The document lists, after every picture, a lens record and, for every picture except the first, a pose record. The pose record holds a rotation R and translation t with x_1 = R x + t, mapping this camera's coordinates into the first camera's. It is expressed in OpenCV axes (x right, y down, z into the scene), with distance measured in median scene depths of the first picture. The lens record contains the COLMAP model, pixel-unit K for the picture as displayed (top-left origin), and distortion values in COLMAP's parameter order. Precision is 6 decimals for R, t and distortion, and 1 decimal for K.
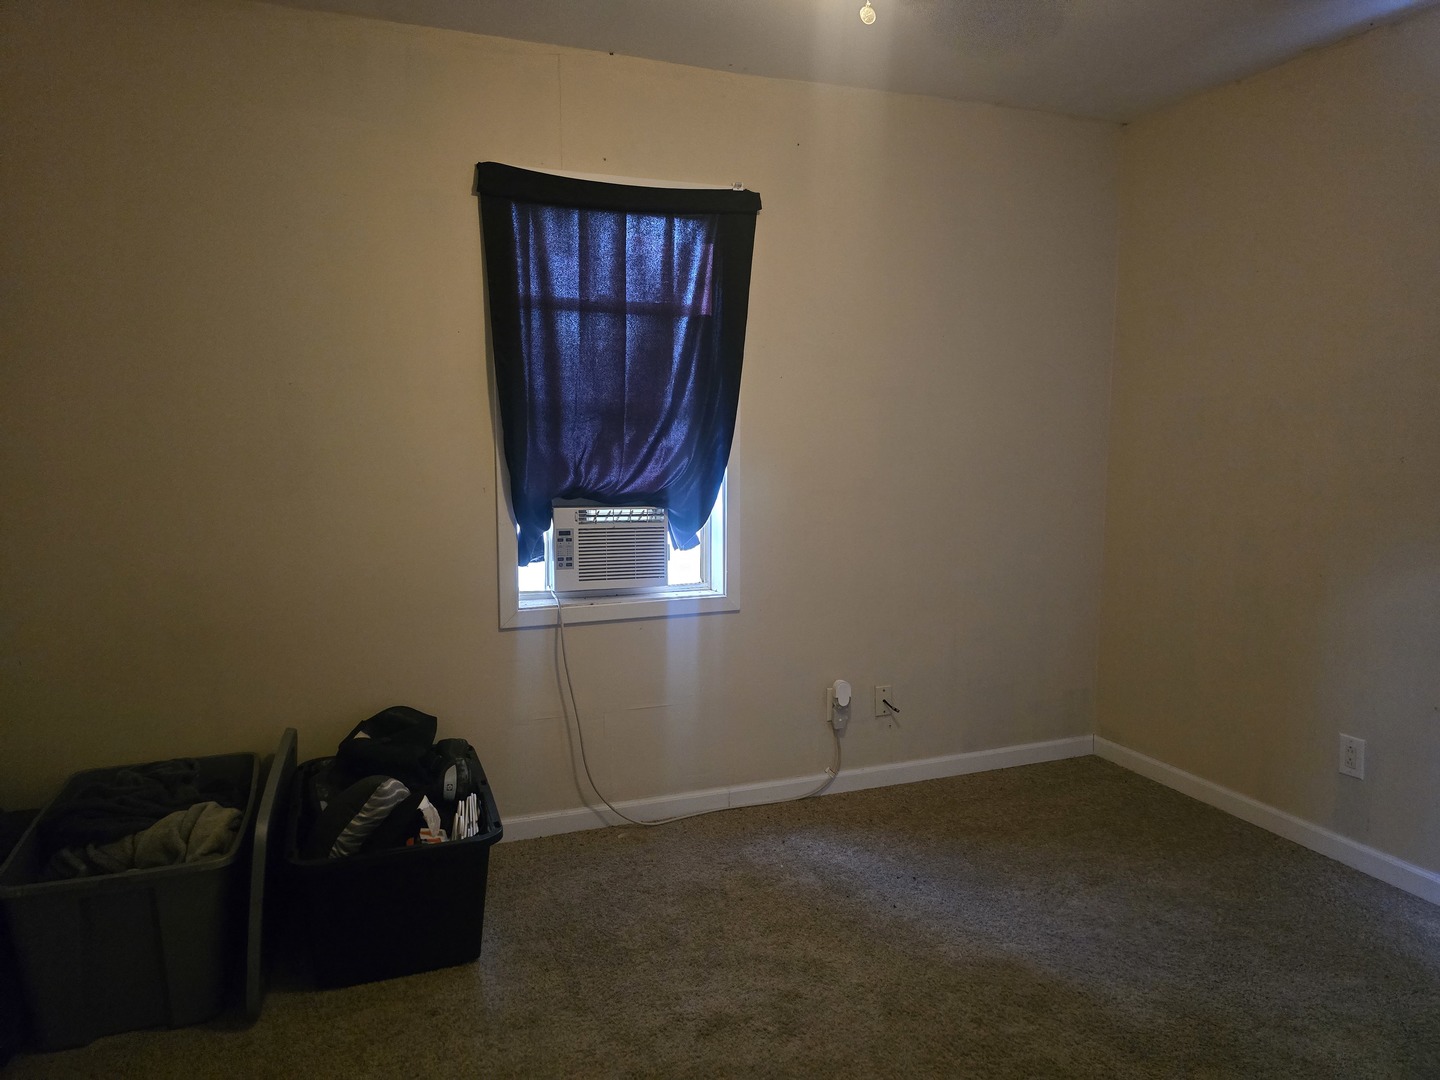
lens RADIAL K [[972.3, 0, 710.4], [0, 972.3, 544.2], [0, 0, 1]] dist [0.063640, -0.050503]
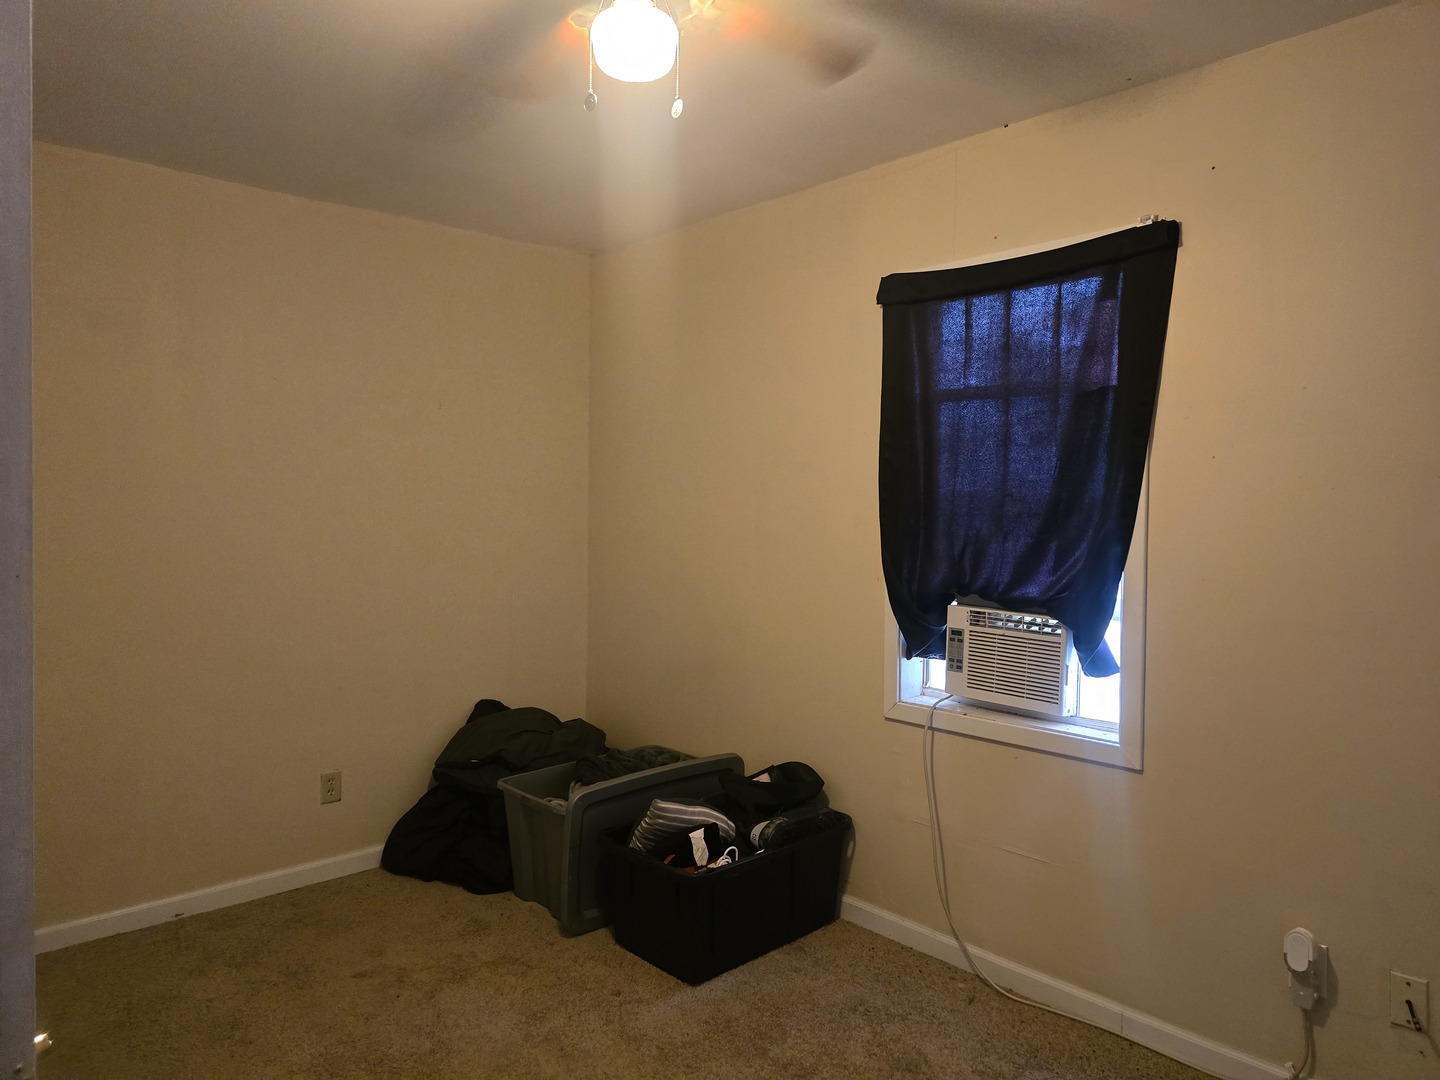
lens RADIAL K [[972.3, 0, 714.4], [0, 972.3, 531.3], [0, 0, 1]] dist [0.063640, -0.050503]
pose [[0.373232, 0.028944, -0.927287, 0.634046], [-0.119794, 0.992649, -0.017233, -0.064465], [0.919972, 0.117515, 0.373955, 0.418058]]
